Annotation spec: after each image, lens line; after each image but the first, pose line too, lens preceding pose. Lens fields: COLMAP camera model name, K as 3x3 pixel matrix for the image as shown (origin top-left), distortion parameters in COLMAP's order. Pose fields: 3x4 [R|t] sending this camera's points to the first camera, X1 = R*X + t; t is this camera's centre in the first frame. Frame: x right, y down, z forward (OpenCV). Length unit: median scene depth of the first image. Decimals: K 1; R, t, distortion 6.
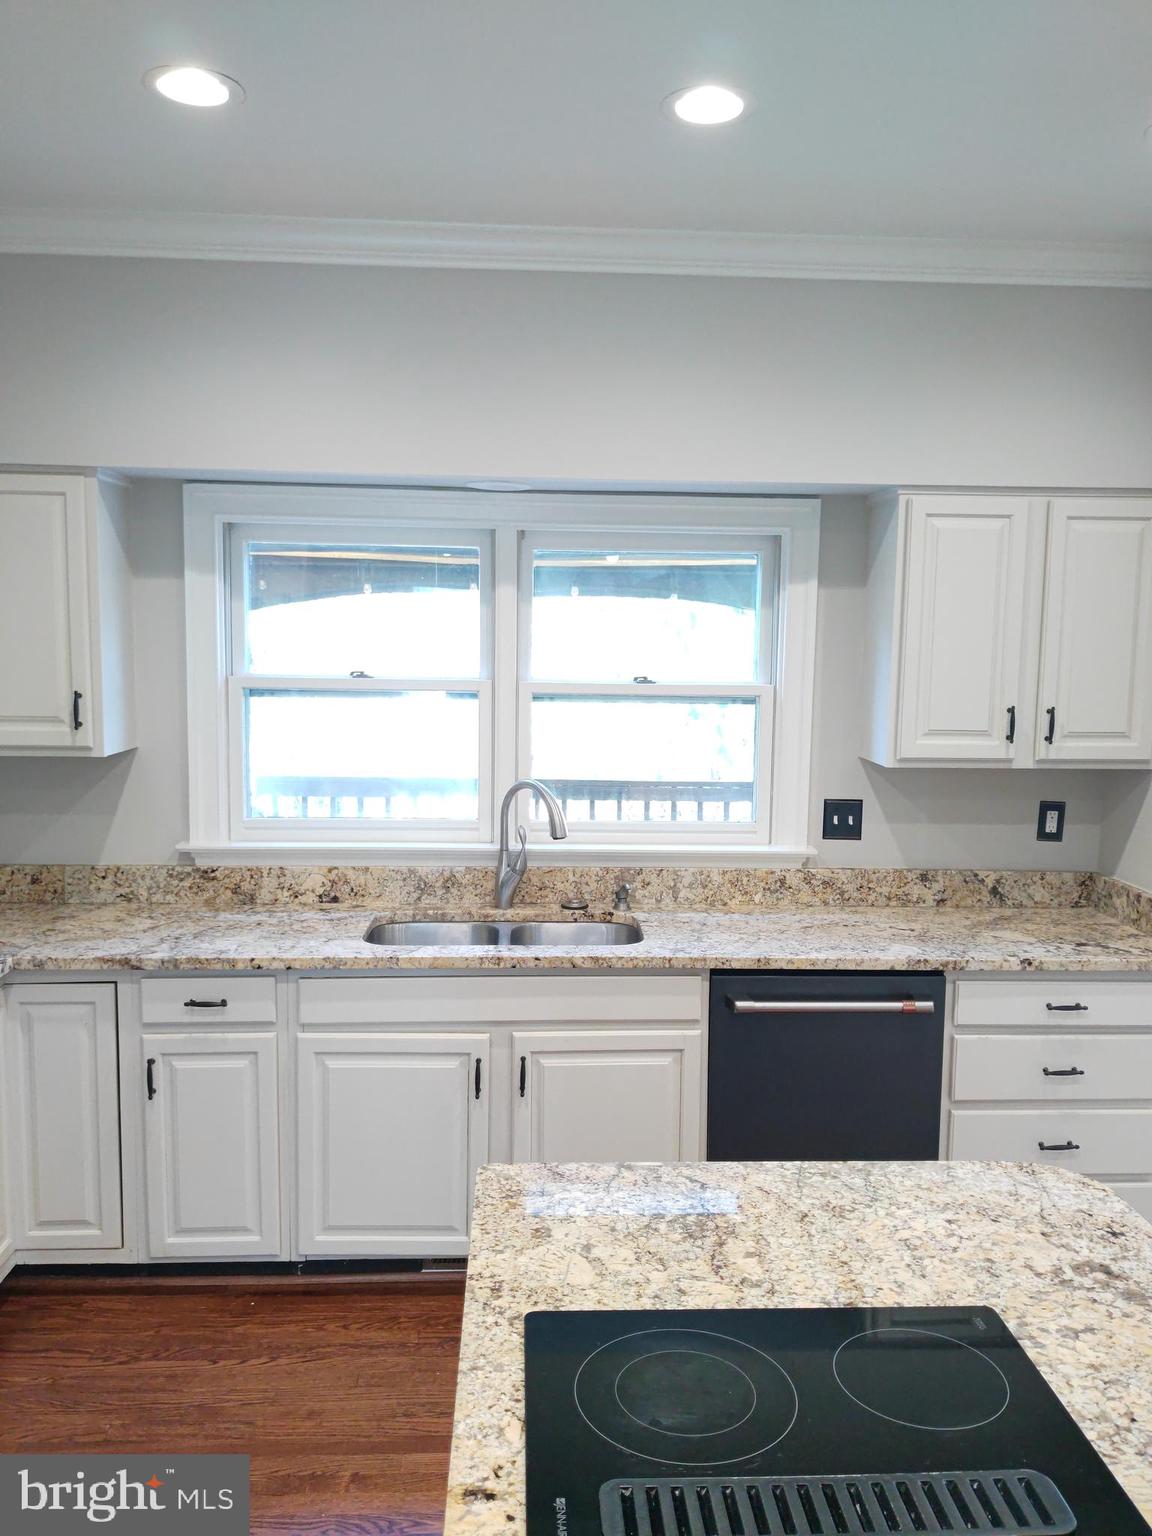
lens RADIAL K [[1210.4, 0, 577.7], [0, 1210.4, 771.8], [0, 0, 1]] dist [0.047236, -0.074524]
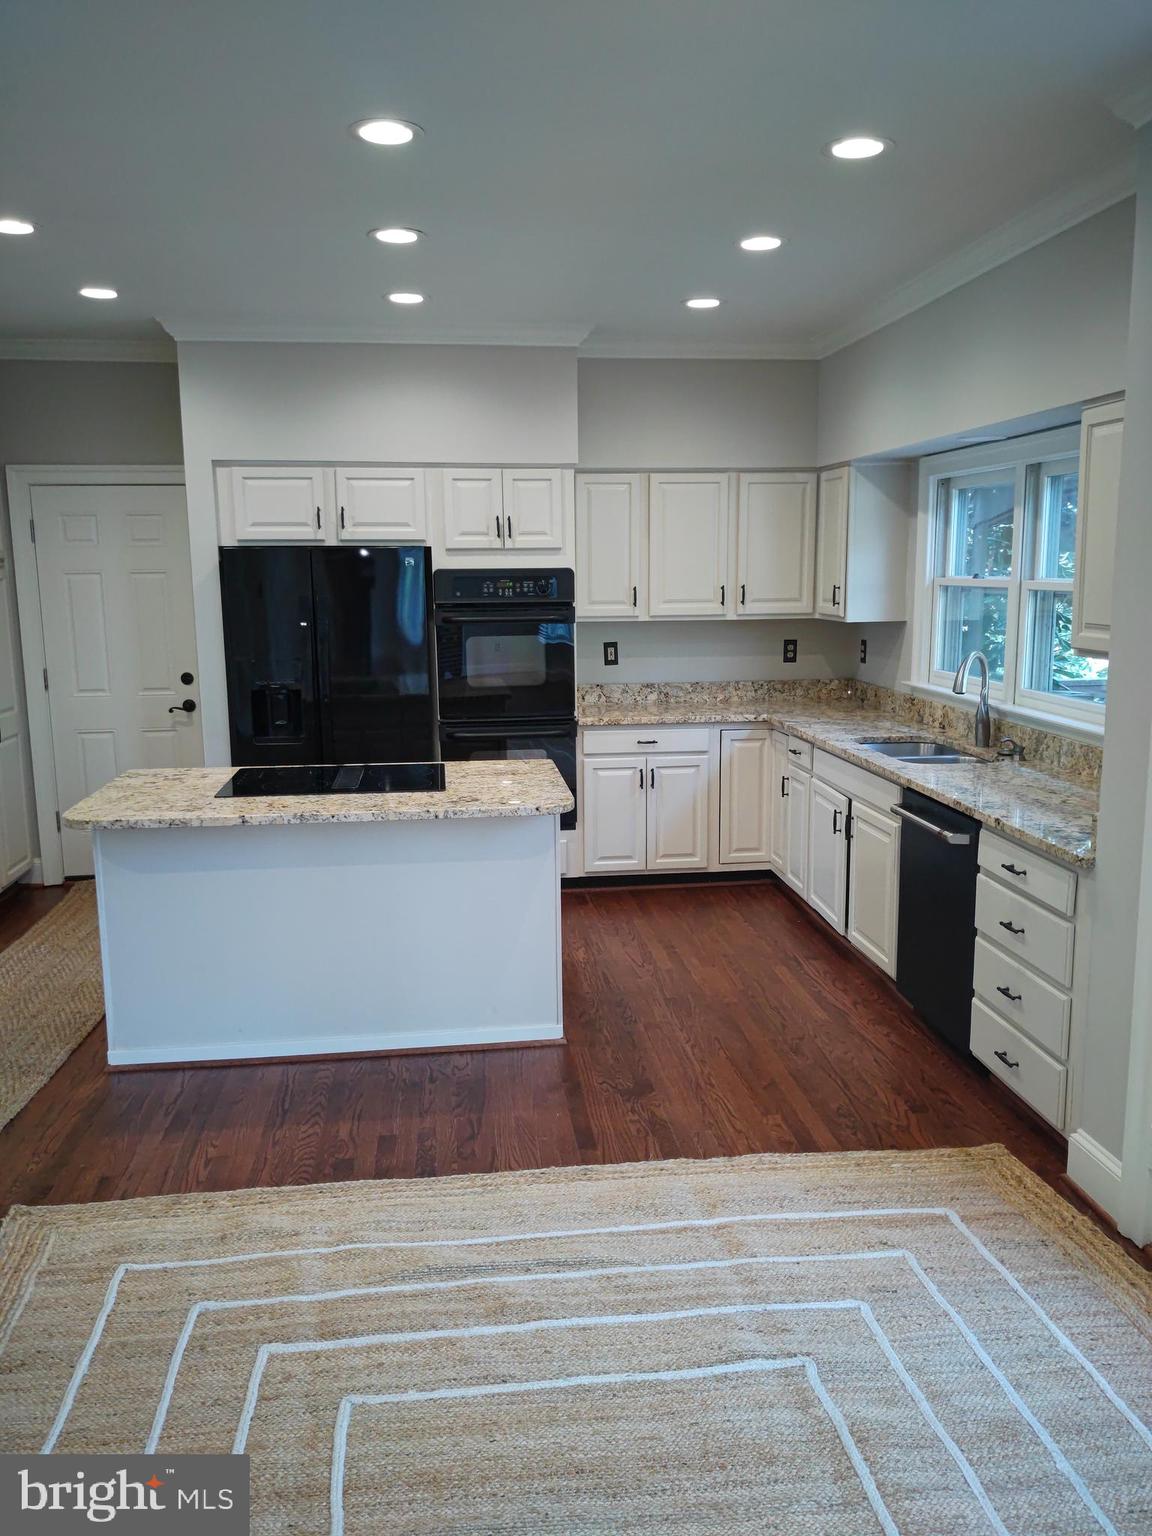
lens RADIAL K [[1210.4, 0, 578.1], [0, 1210.4, 767.5], [0, 0, 1]] dist [0.047236, -0.074524]
pose [[0.068248, 0.147817, -0.986657, 2.846630], [-0.097431, 0.985223, 0.140863, -0.031131], [0.992900, 0.086517, 0.081641, 0.978902]]
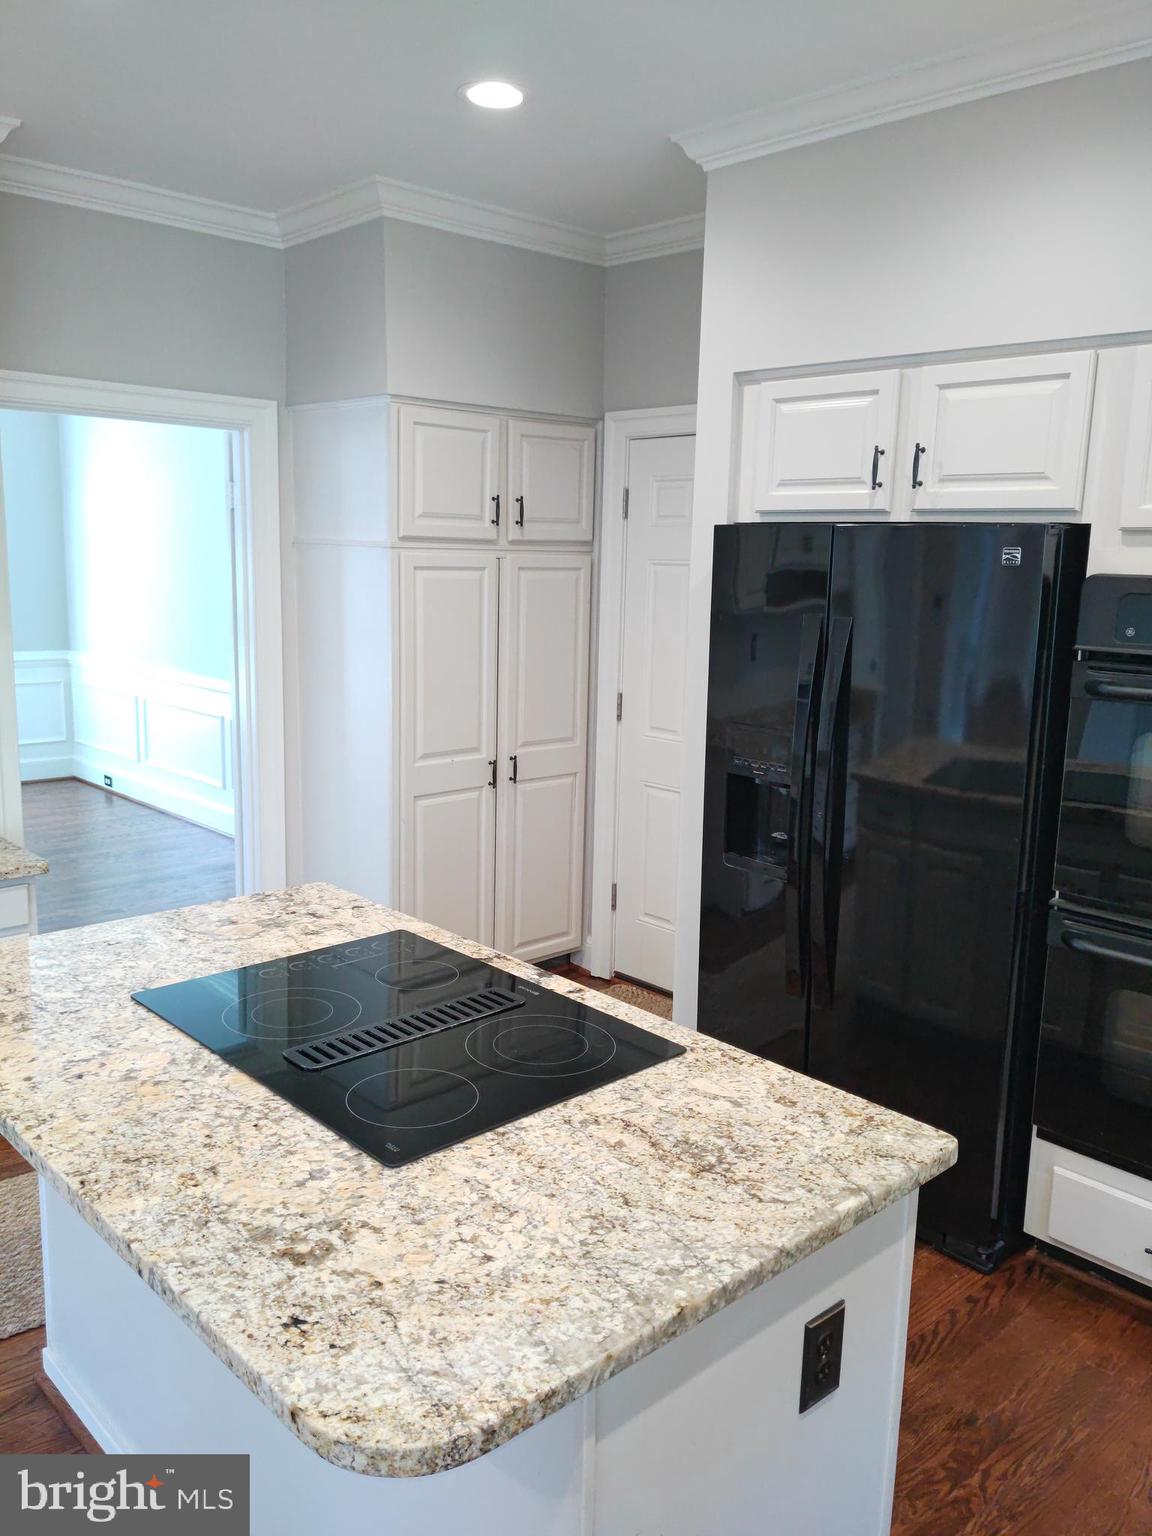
lens RADIAL K [[1210.4, 0, 562.1], [0, 1210.4, 771.5], [0, 0, 1]] dist [0.047236, -0.074524]
pose [[-0.762883, 0.081314, -0.641403, 0.786622], [-0.106991, 0.962504, 0.249277, -0.140594], [0.637623, 0.258793, -0.725578, 1.600770]]
